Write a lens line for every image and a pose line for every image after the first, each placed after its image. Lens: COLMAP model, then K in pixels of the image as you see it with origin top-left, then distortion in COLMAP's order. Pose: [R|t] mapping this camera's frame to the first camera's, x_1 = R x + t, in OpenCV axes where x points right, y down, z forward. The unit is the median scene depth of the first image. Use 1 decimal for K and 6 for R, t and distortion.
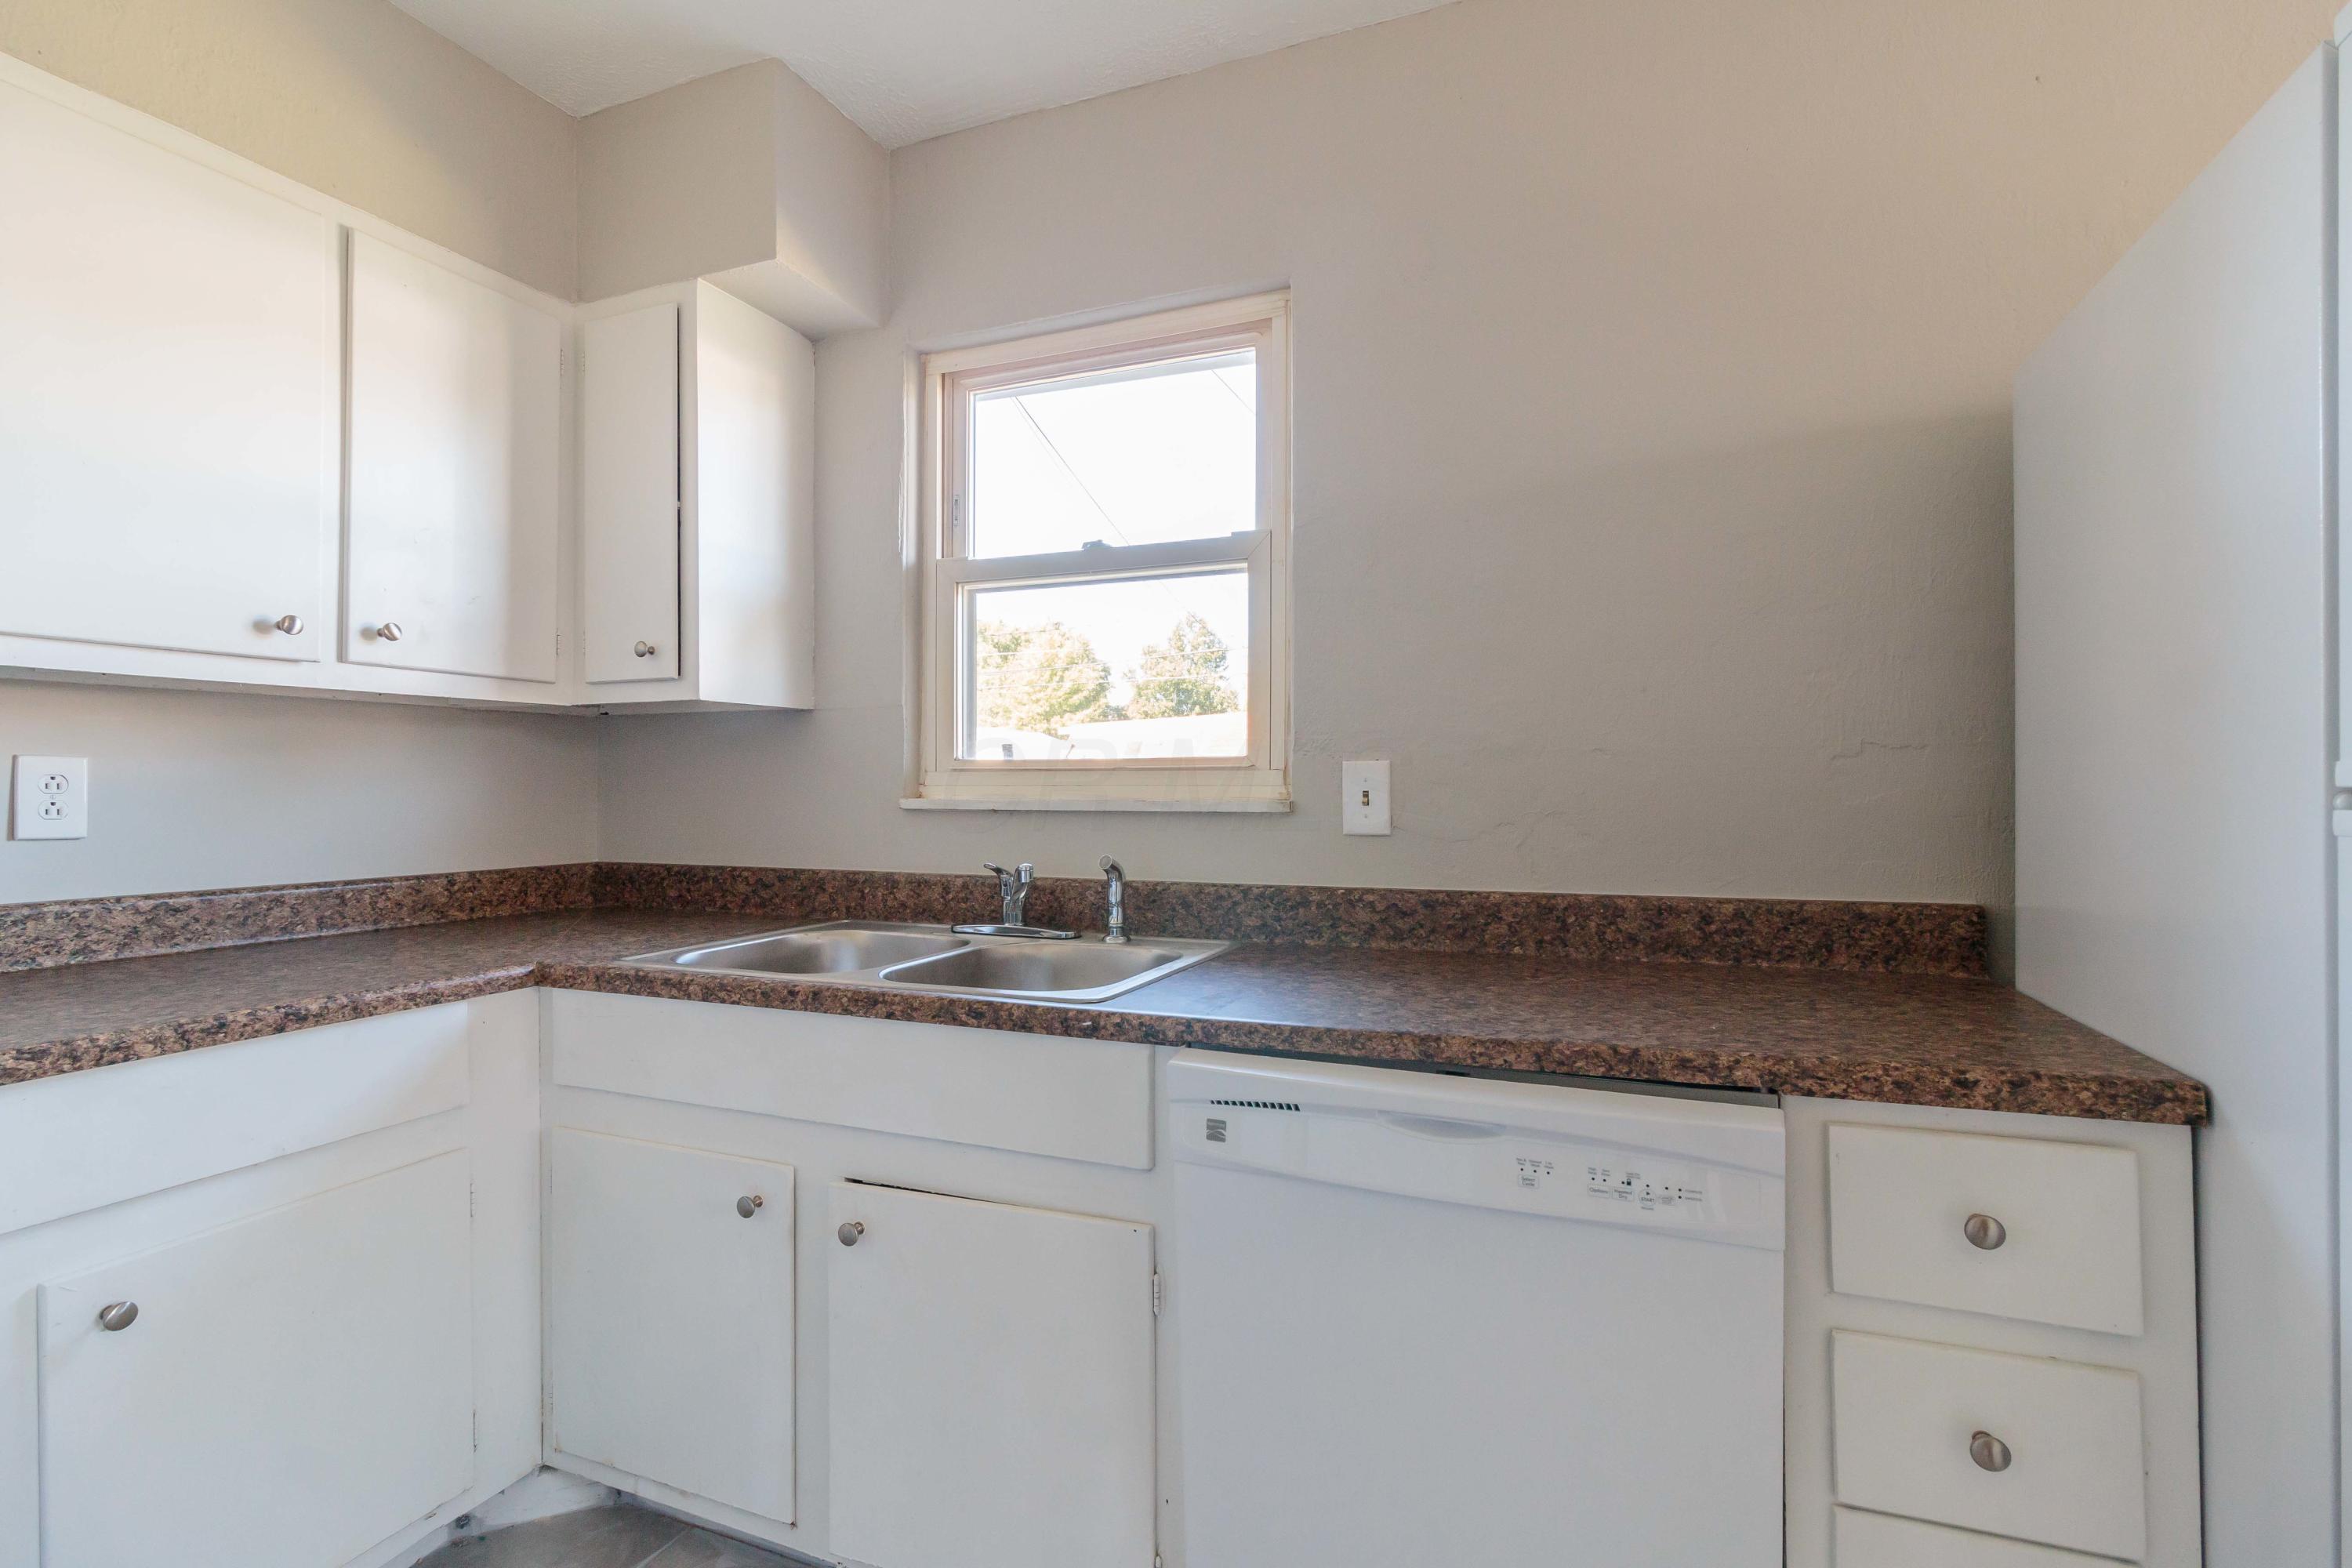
lens RADIAL K [[1091.6, 0, 1176.0], [0, 1091.6, 784.0], [0, 0, 1]] dist [0.002100, 0.000372]
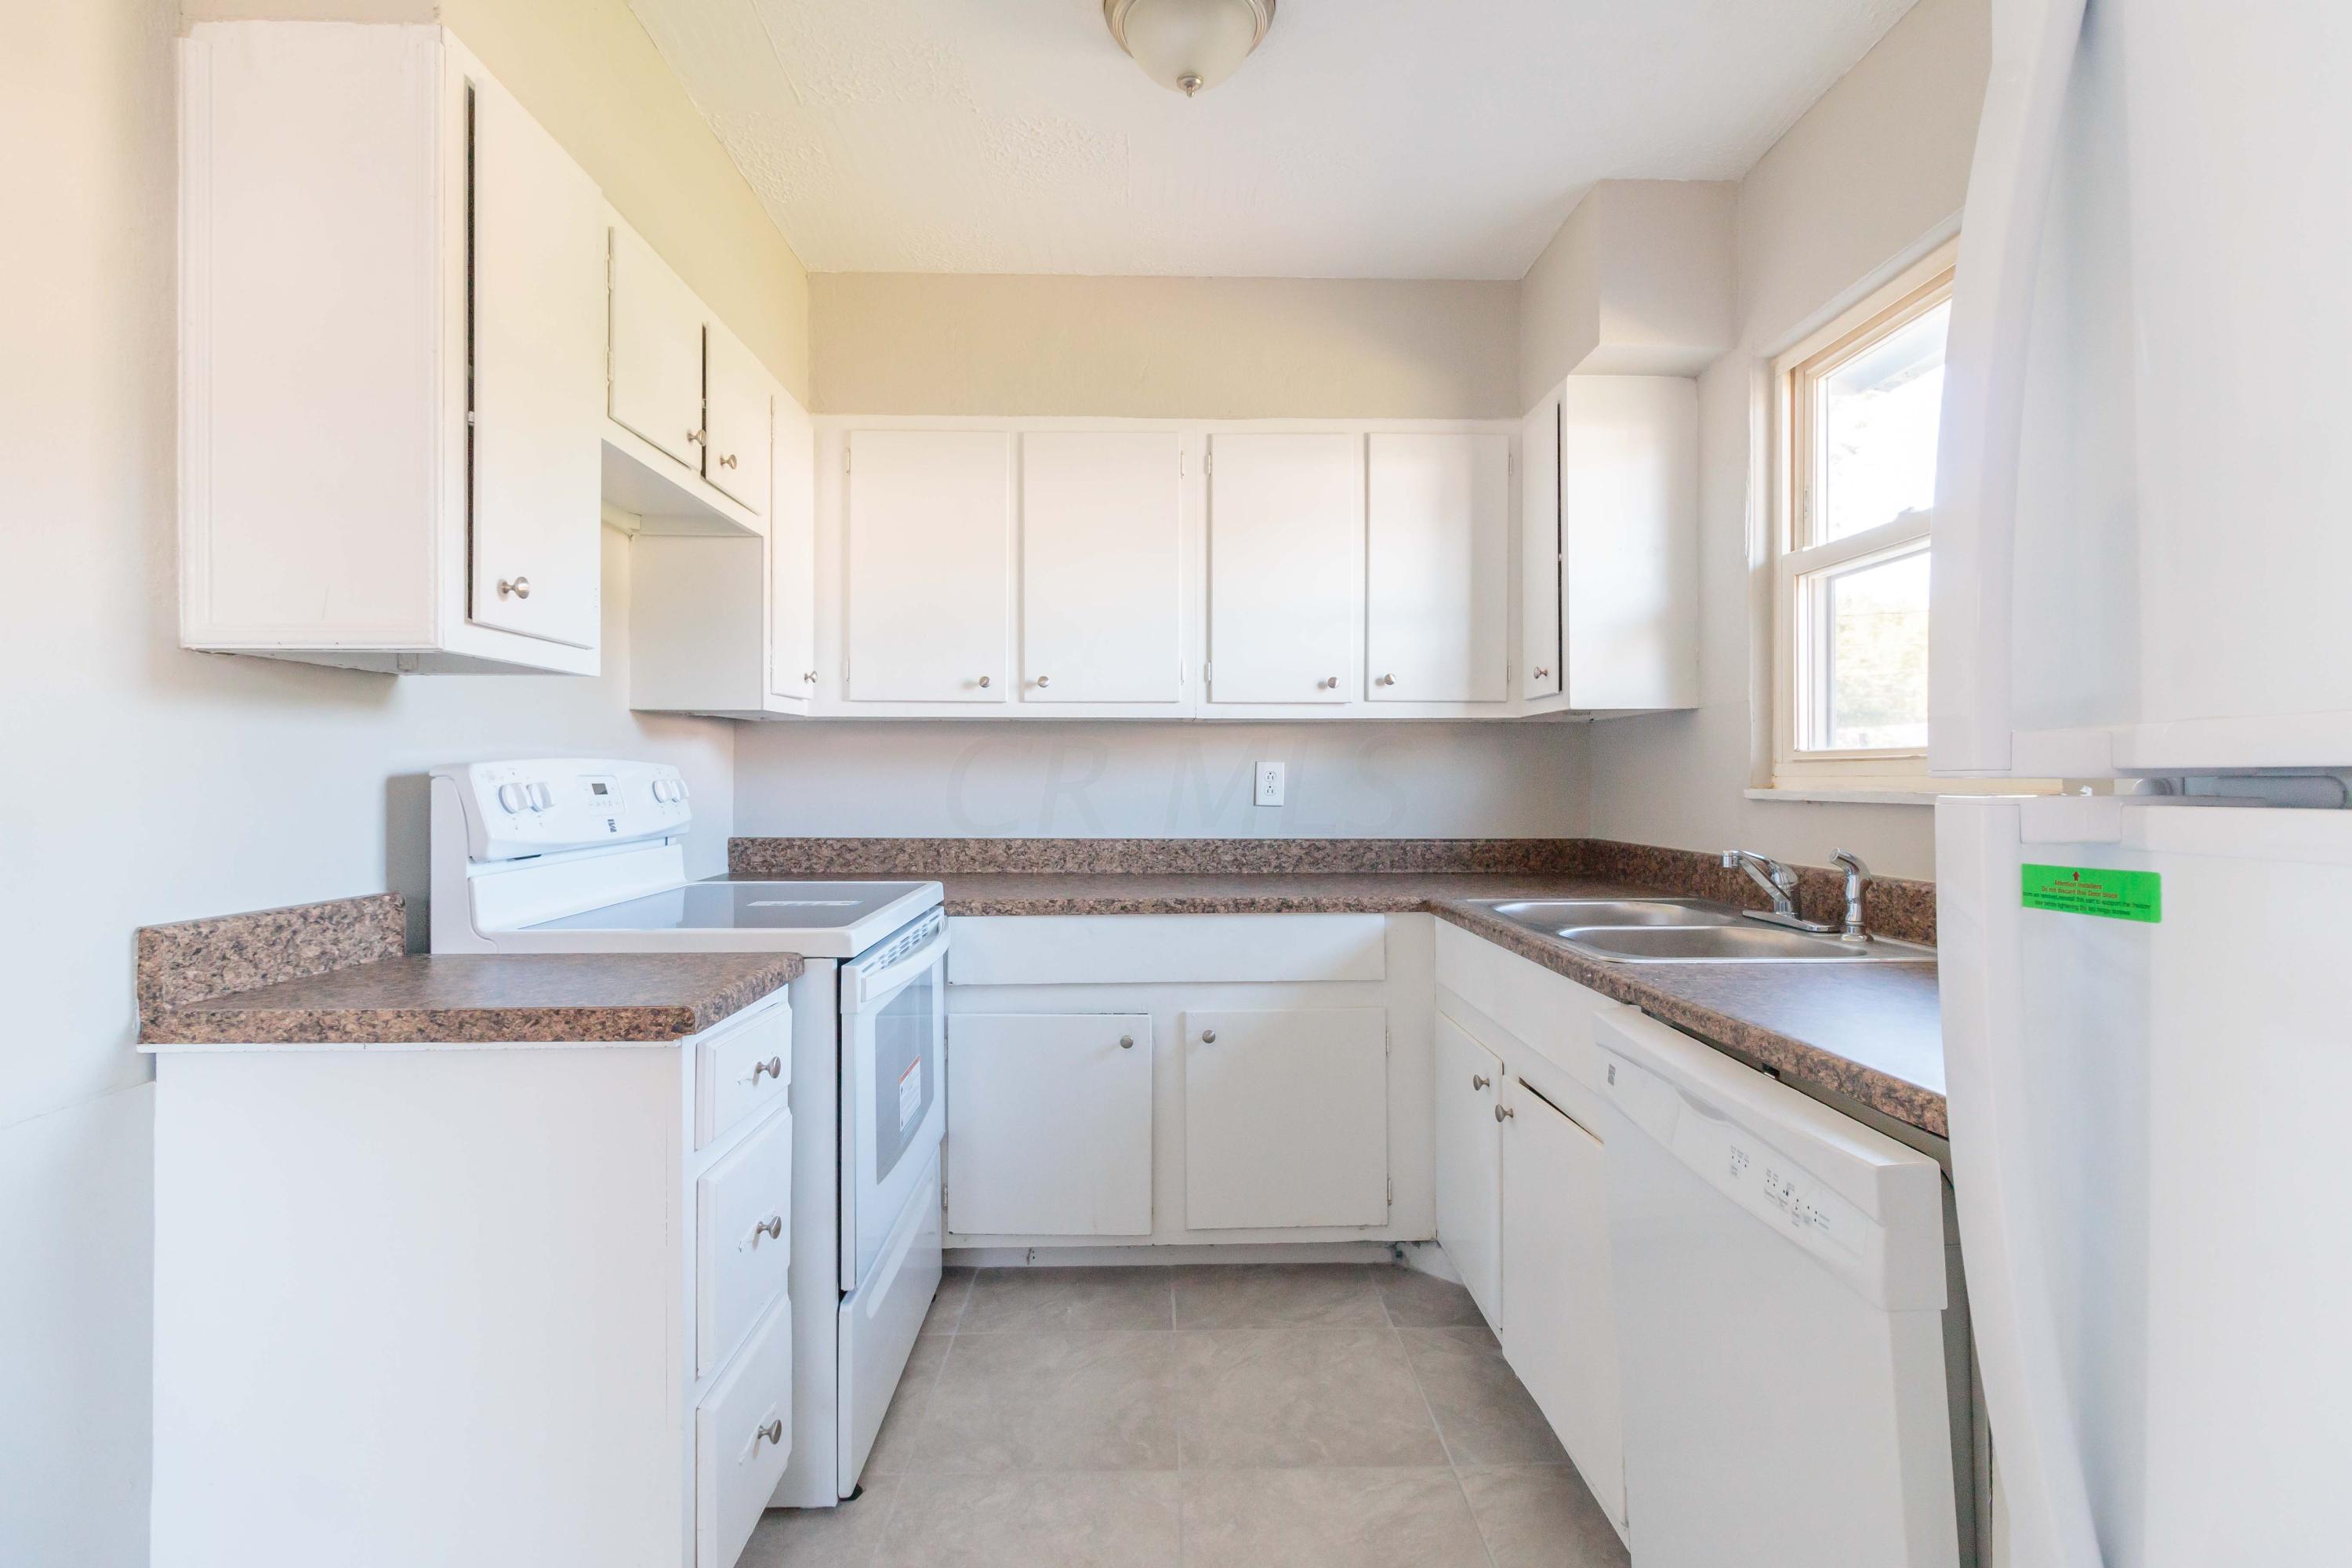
lens RADIAL K [[1136.0, 0, 1181.4], [0, 1136.0, 777.2], [0, 0, 1]] dist [-0.001999, -0.000770]
pose [[0.395925, -0.002414, -0.918280, 0.620036], [0.002421, 0.999996, -0.001585, 0.002946], [0.918280, -0.001596, 0.395929, 0.072682]]
